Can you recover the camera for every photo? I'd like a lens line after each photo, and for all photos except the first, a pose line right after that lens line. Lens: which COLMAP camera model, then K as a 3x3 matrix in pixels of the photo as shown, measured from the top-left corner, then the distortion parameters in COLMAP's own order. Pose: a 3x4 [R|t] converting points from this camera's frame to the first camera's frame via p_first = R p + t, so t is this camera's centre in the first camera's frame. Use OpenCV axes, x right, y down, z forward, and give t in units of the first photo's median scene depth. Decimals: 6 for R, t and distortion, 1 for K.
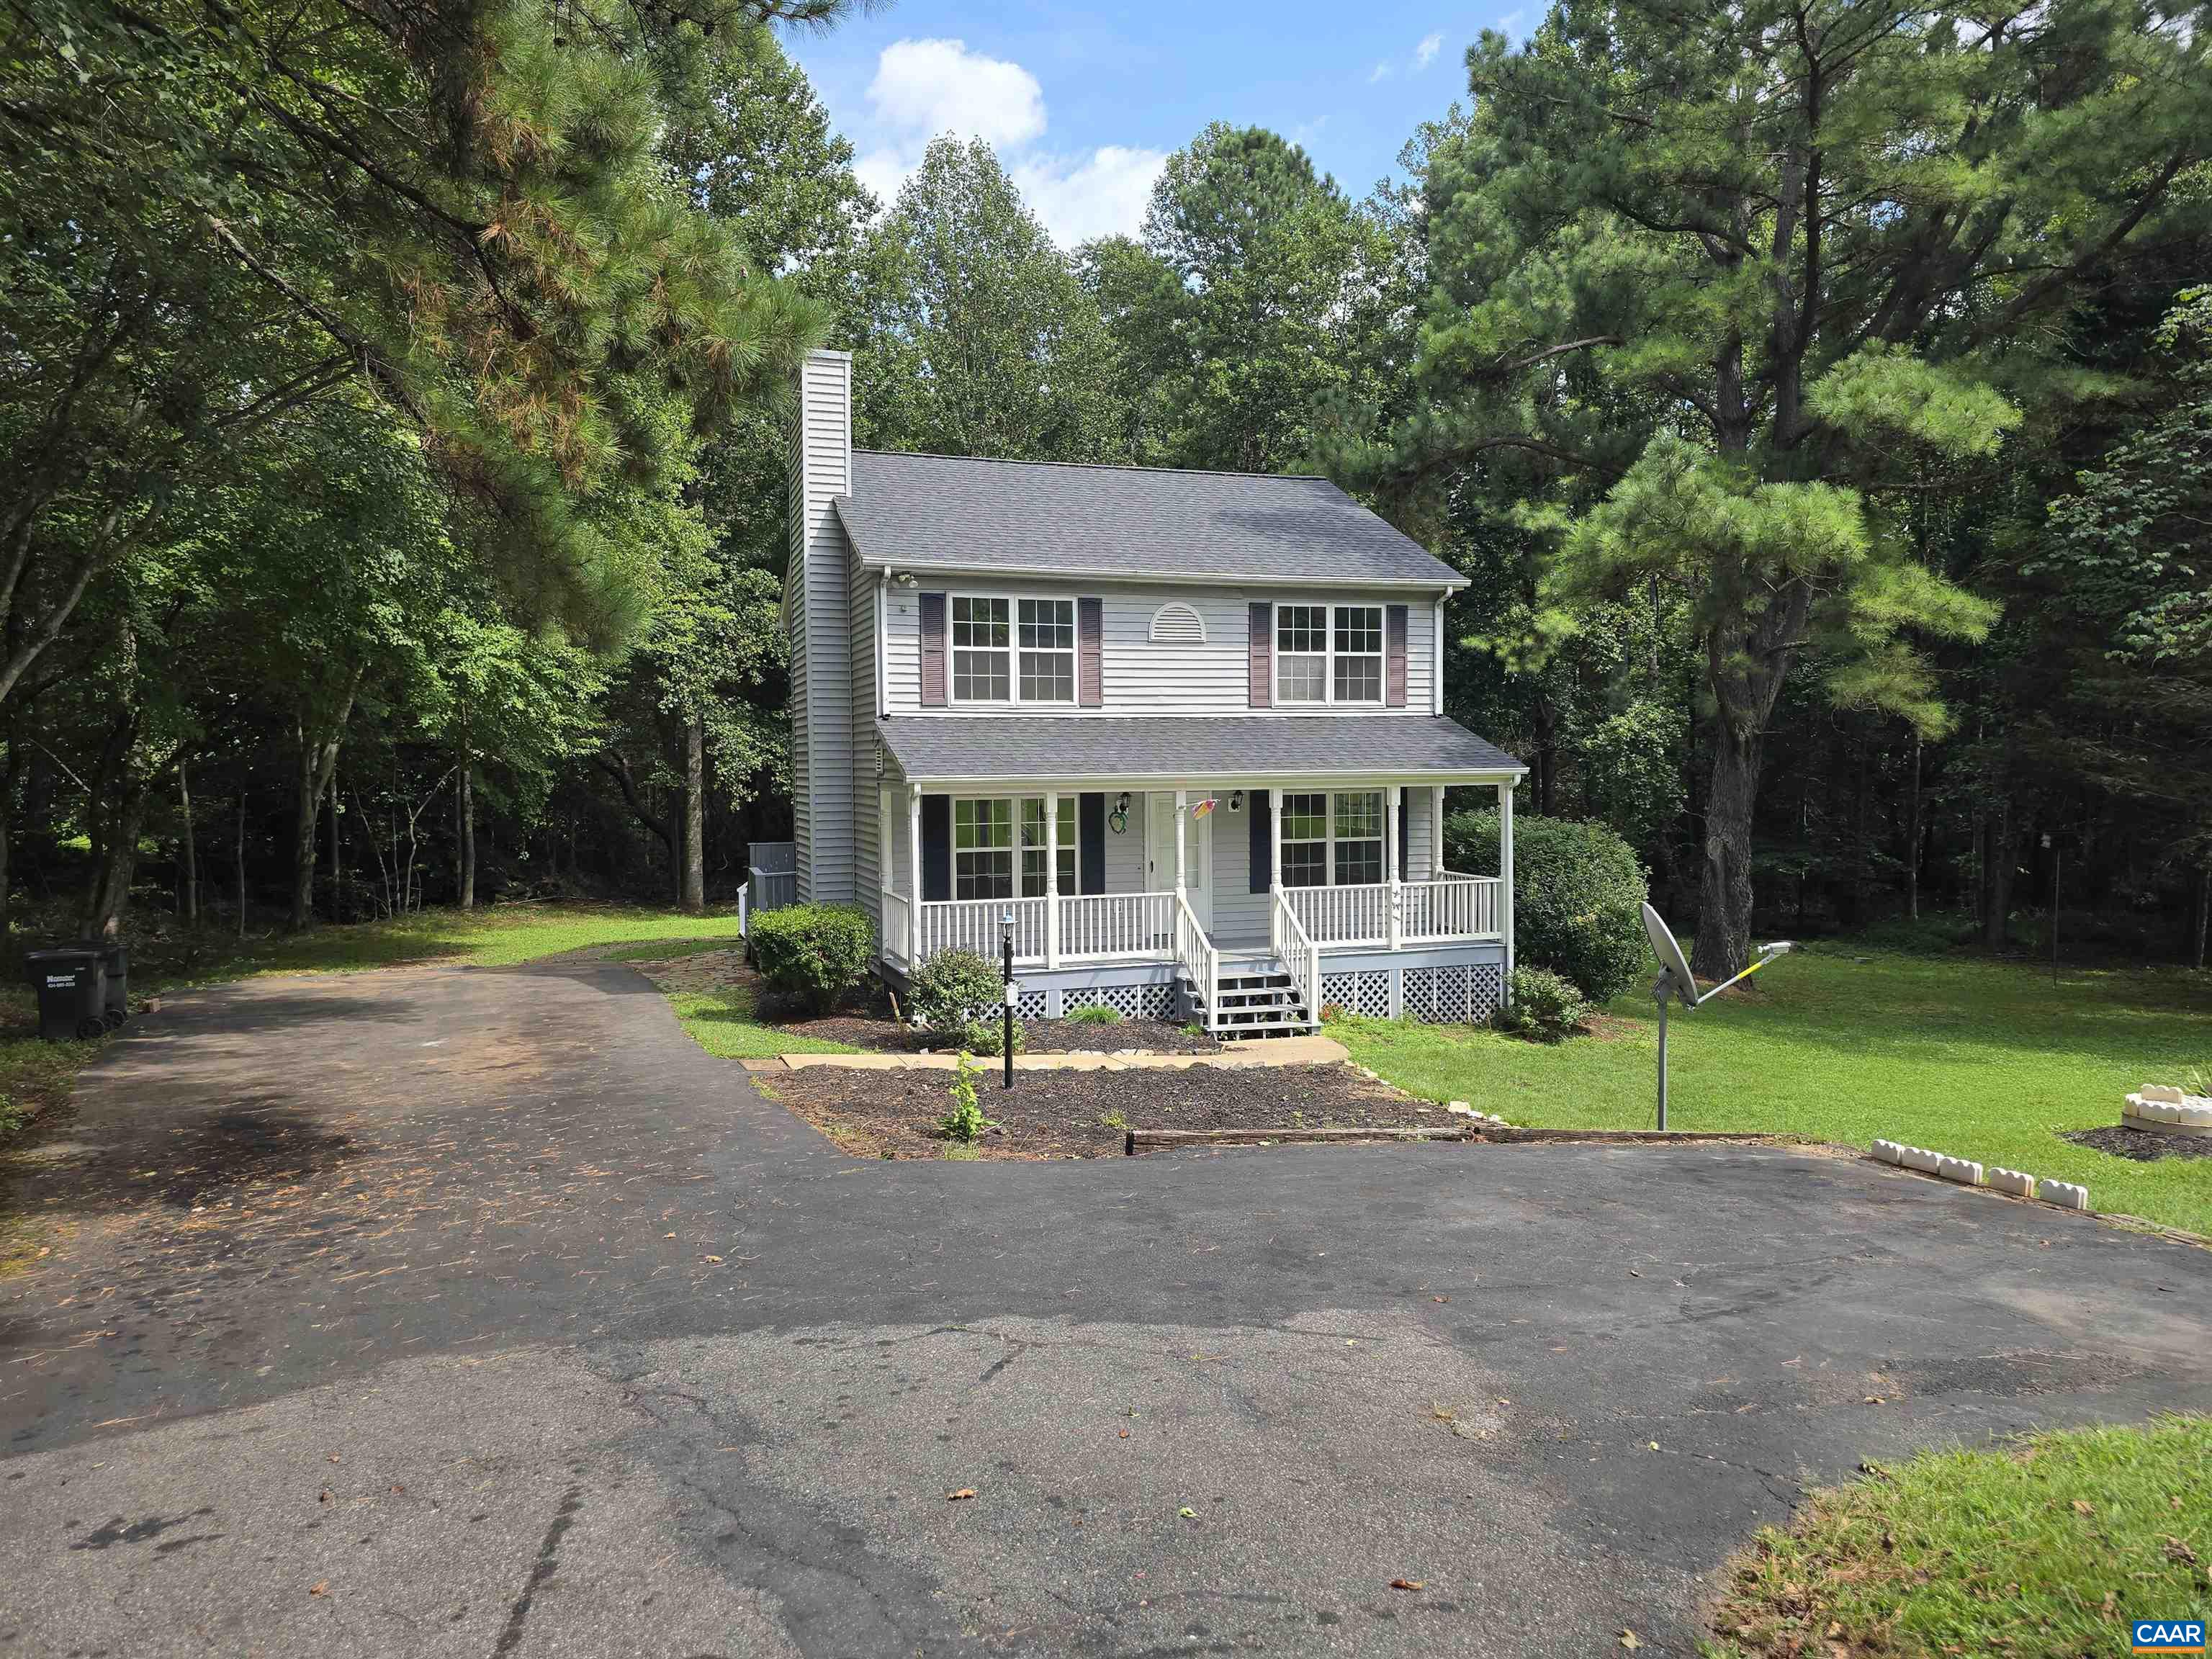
lens RADIAL K [[1481.2, 0, 1107.1], [0, 1481.2, 788.1], [0, 0, 1]] dist [0.062220, -0.073597]
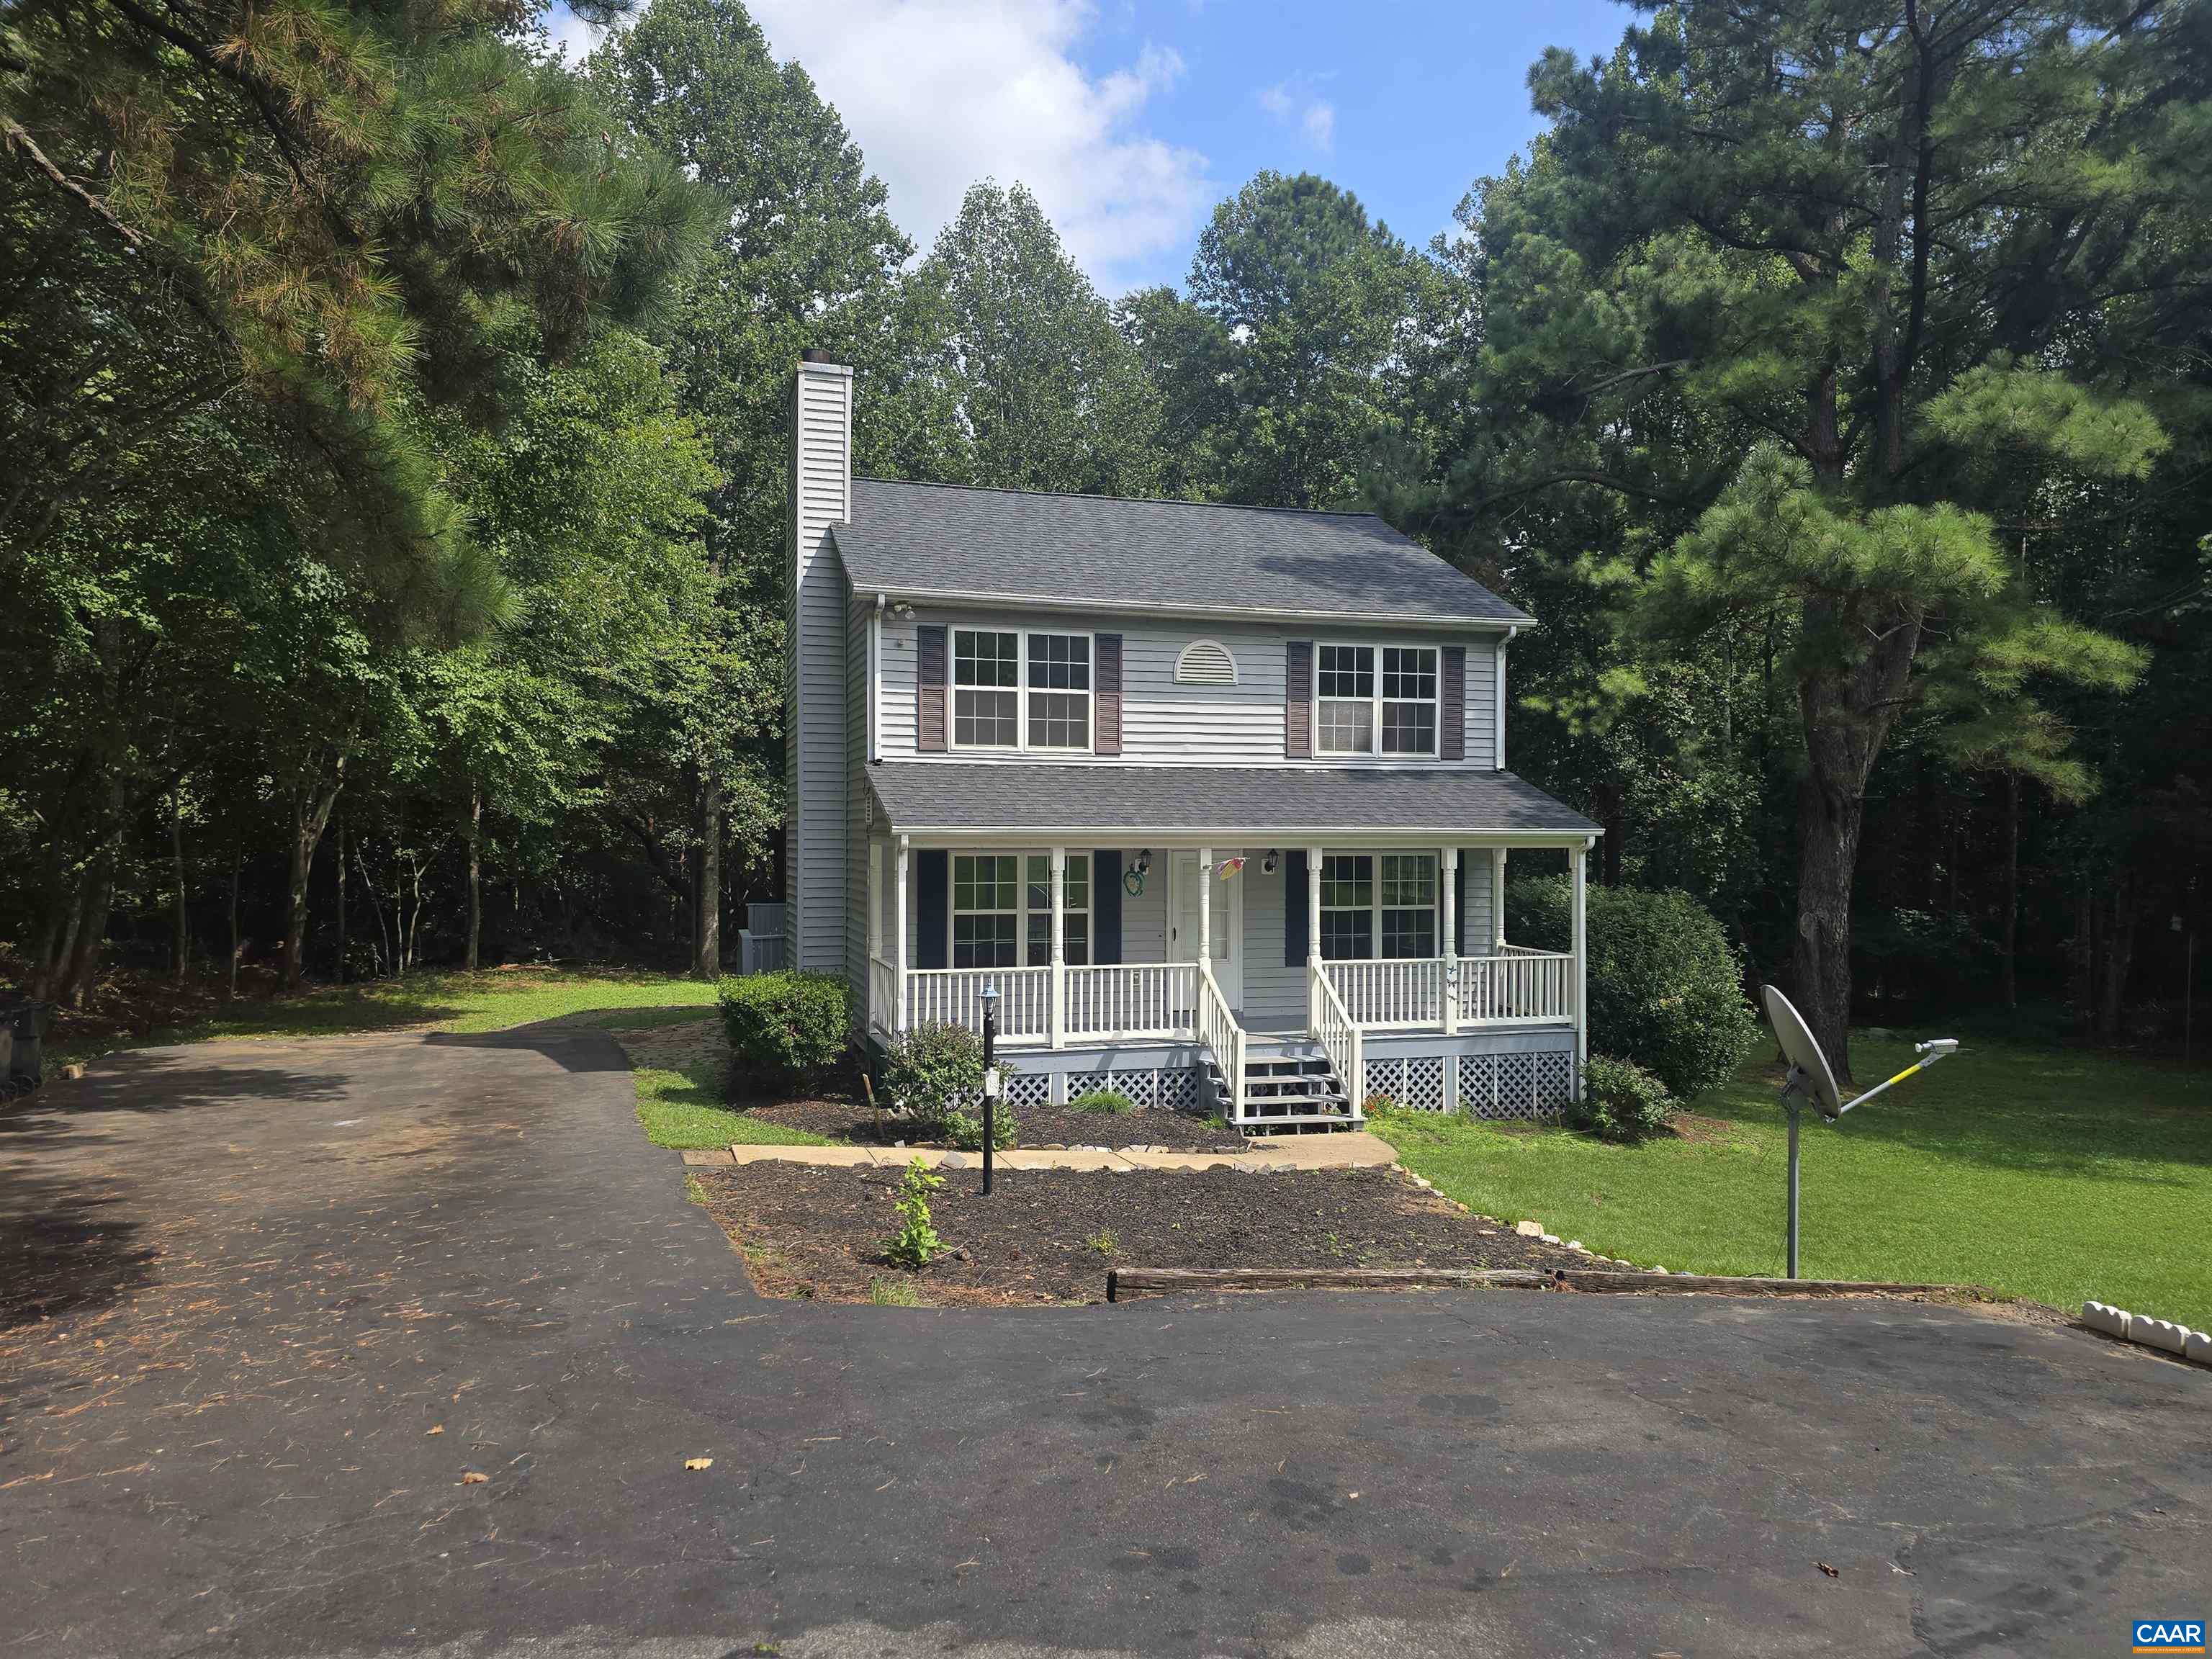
lens RADIAL K [[1475.9, 0, 1090.4], [0, 1475.9, 809.7], [0, 0, 1]] dist [0.062552, -0.064320]
pose [[0.998961, 0.011520, -0.044090, 0.017746], [-0.012972, 0.999378, -0.032784, 0.007648], [0.043685, 0.033322, 0.998489, 0.106539]]
